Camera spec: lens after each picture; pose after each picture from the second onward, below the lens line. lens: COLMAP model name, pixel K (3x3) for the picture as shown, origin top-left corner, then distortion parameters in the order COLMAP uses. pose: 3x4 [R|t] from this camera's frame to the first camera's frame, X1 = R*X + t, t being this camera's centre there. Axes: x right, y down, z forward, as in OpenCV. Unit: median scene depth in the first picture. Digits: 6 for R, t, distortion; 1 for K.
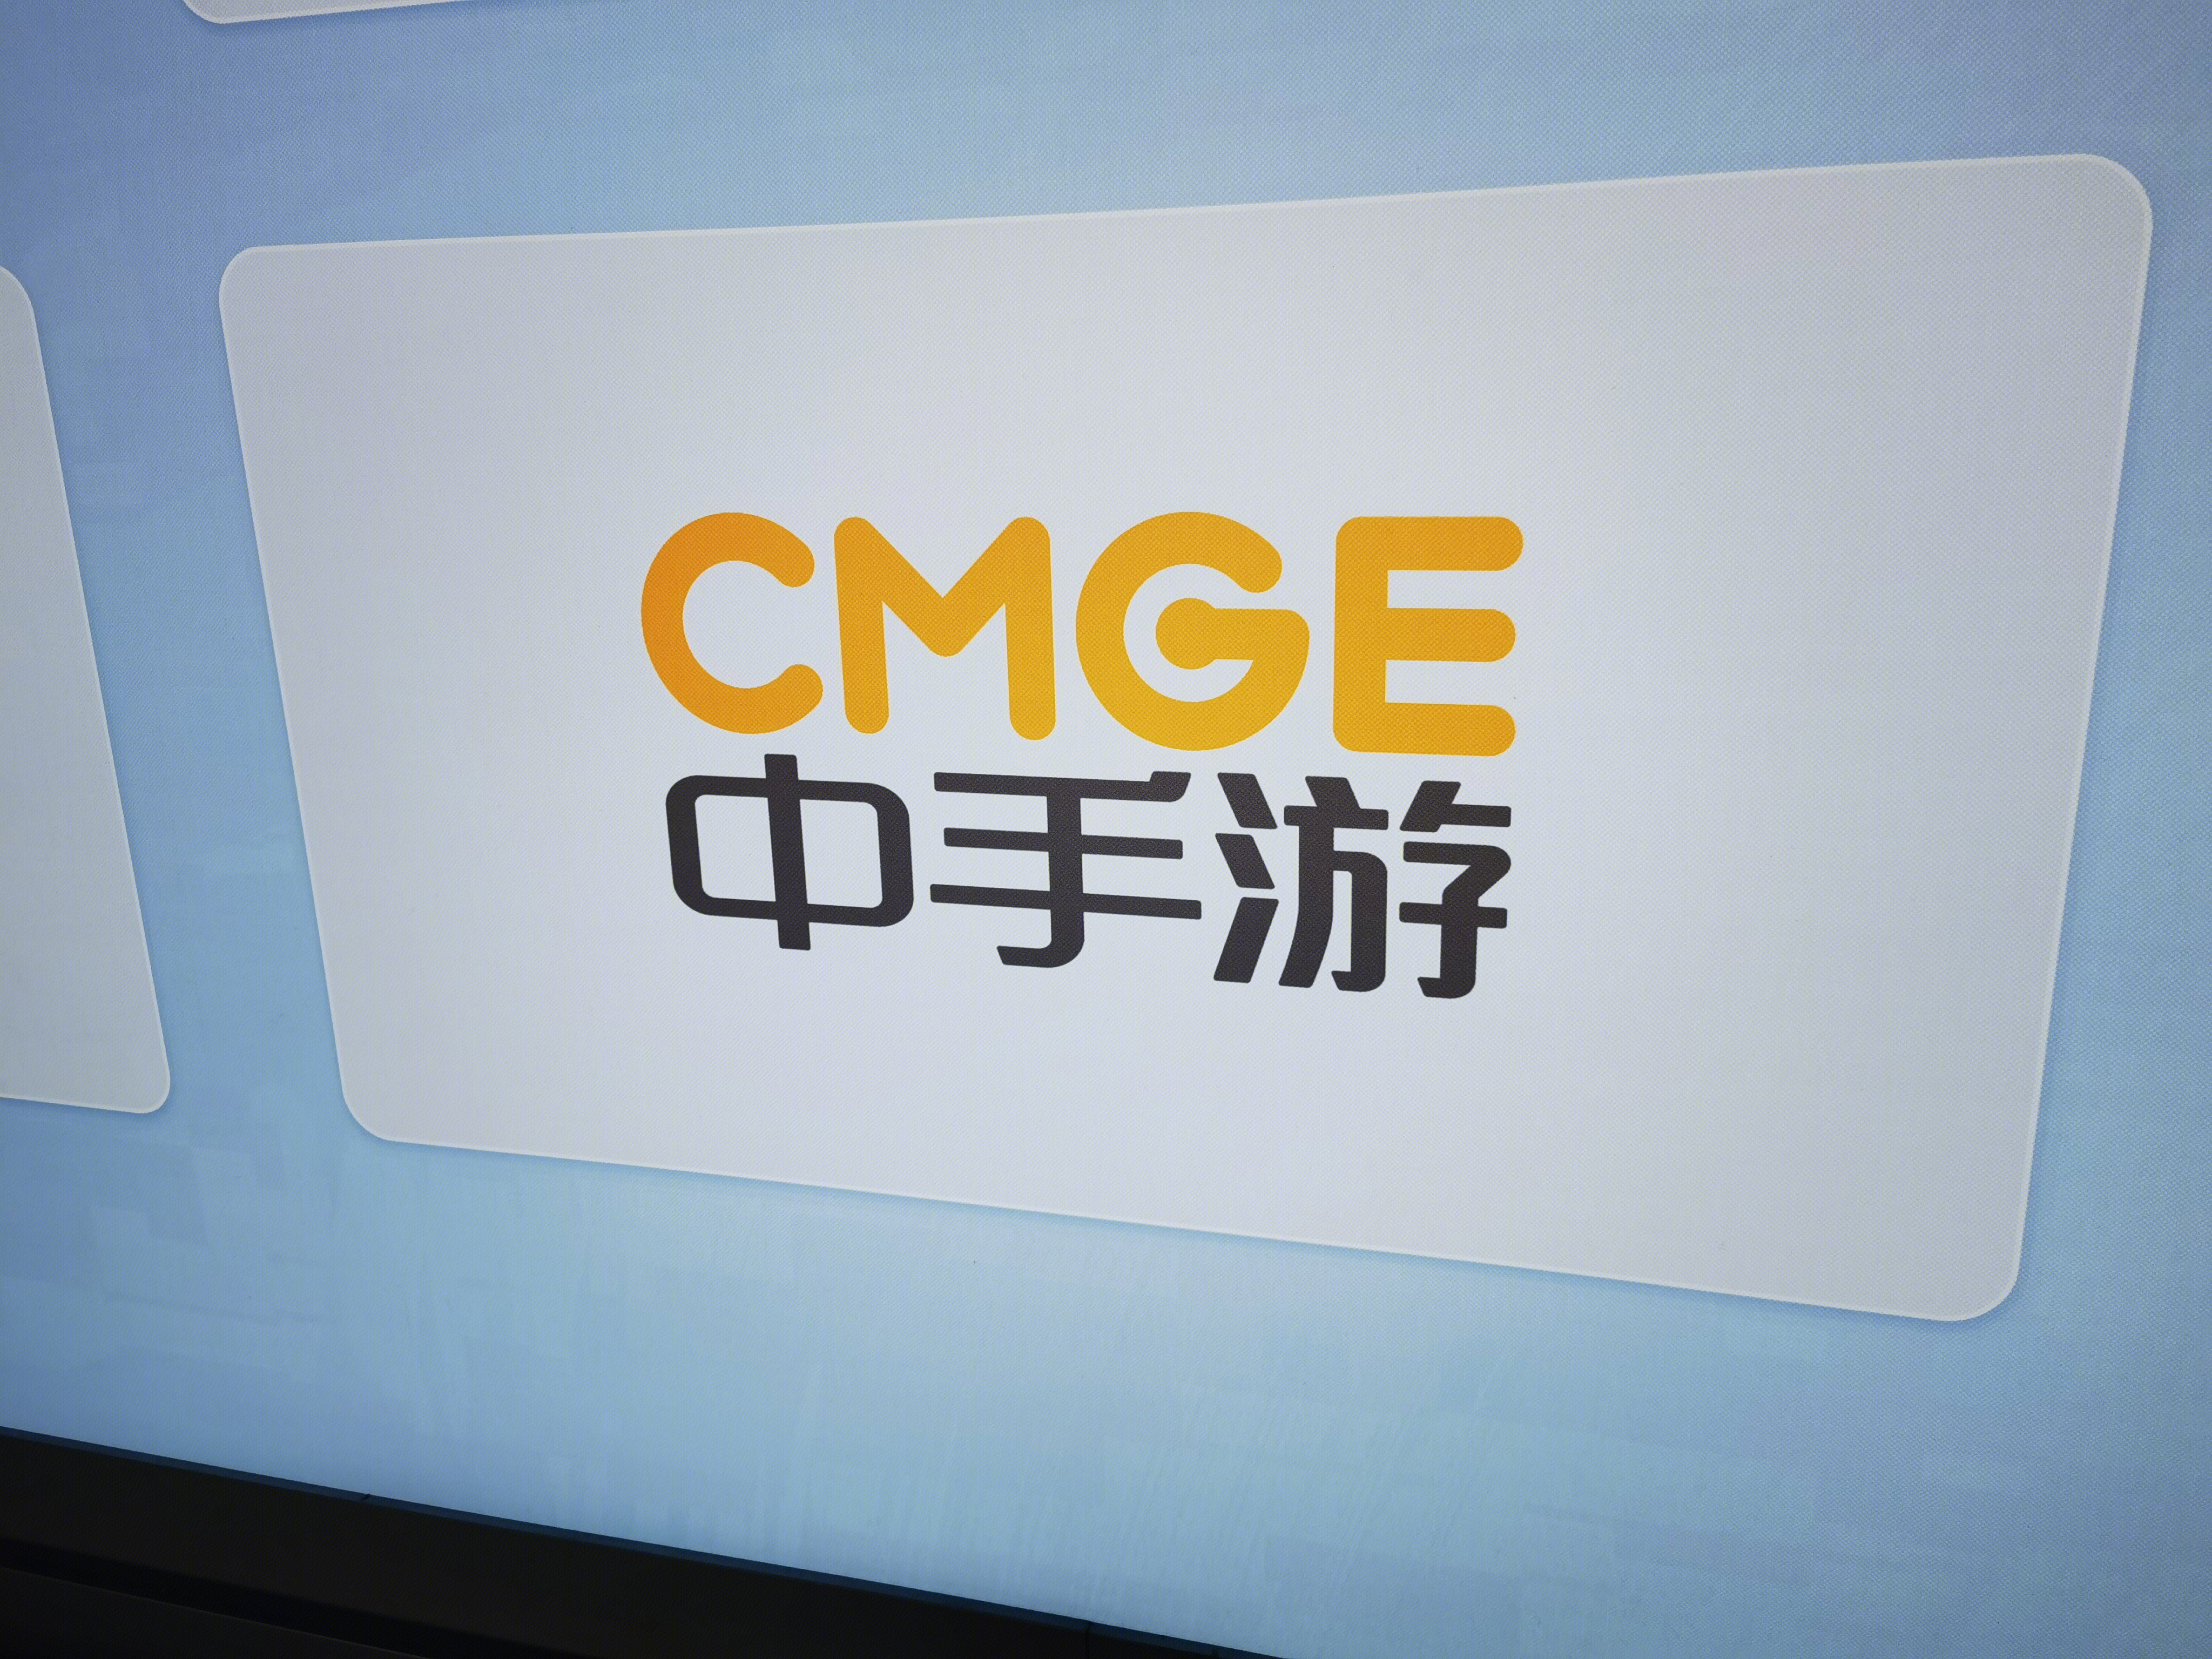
lens RADIAL K [[1771.4, 0, 1123.5], [0, 1771.4, 825.7], [0, 0, 1]] dist [0.046780, -0.031550]
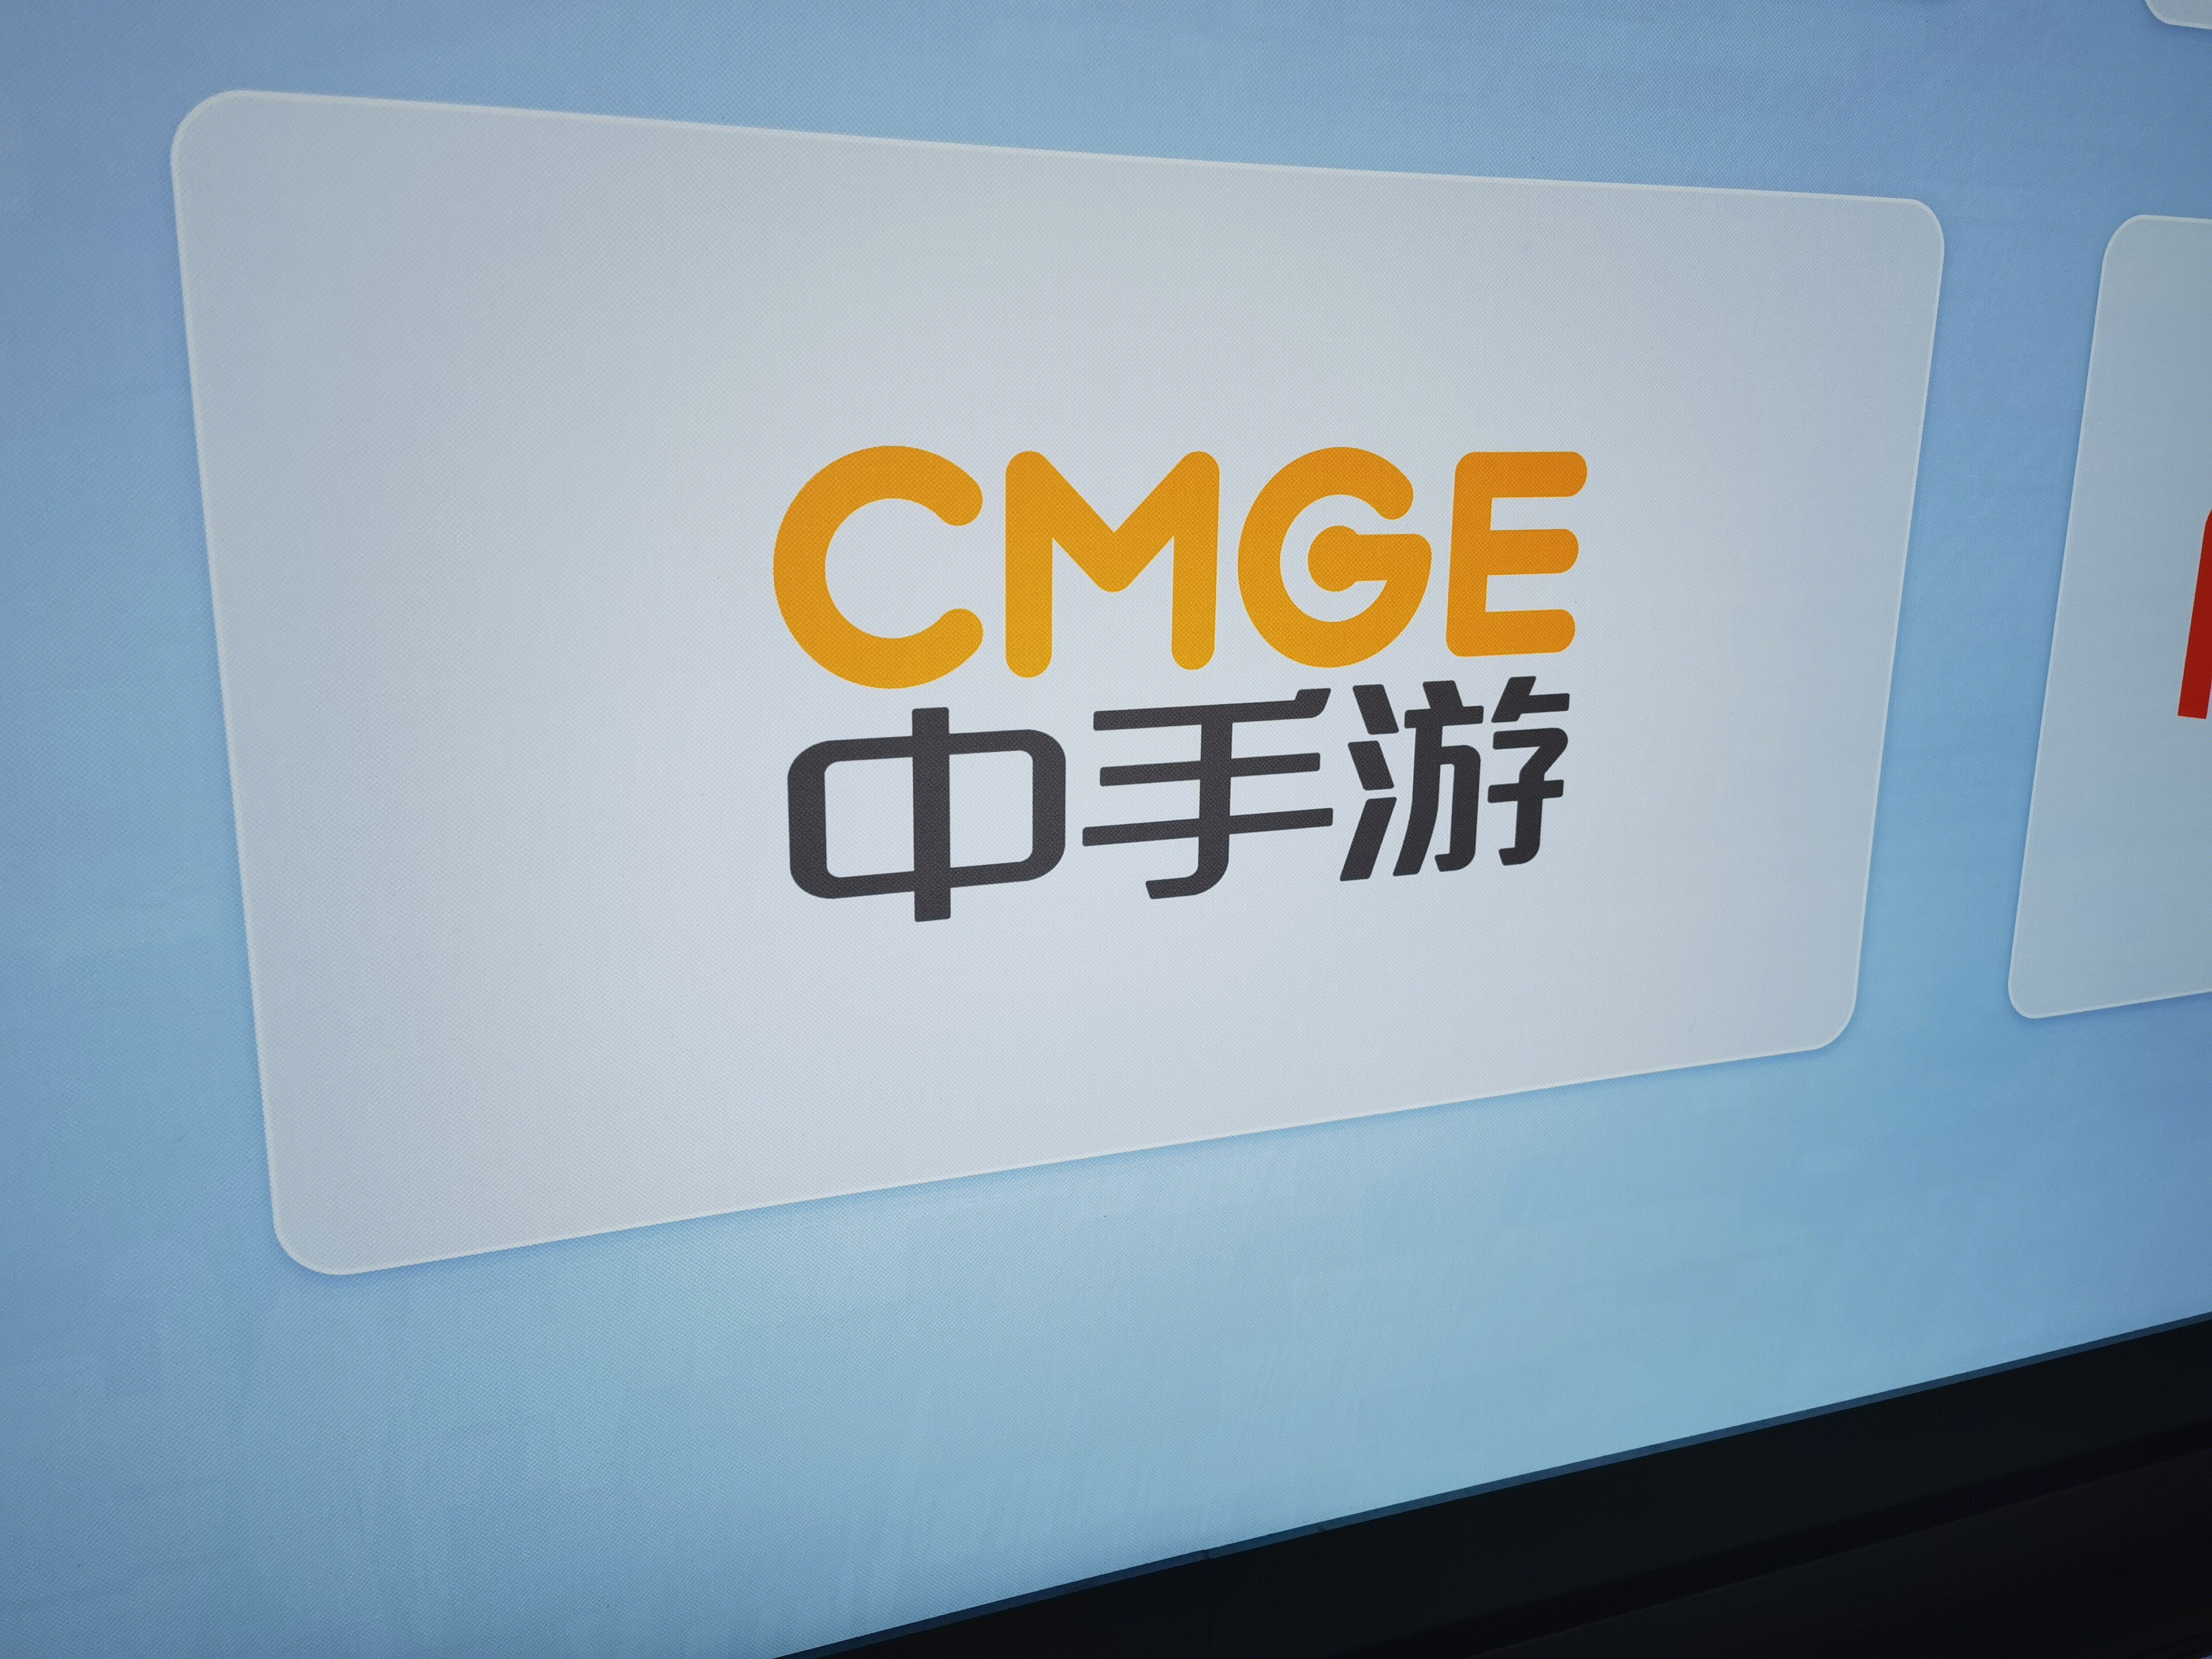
lens RADIAL K [[1771.4, 0, 1101.7], [0, 1771.4, 840.7], [0, 0, 1]] dist [0.046780, -0.031550]
pose [[0.787087, -0.103457, 0.608104, -0.740675], [0.137420, 0.990469, -0.009357, 0.053471], [-0.601340, 0.090930, 0.793802, 0.221140]]
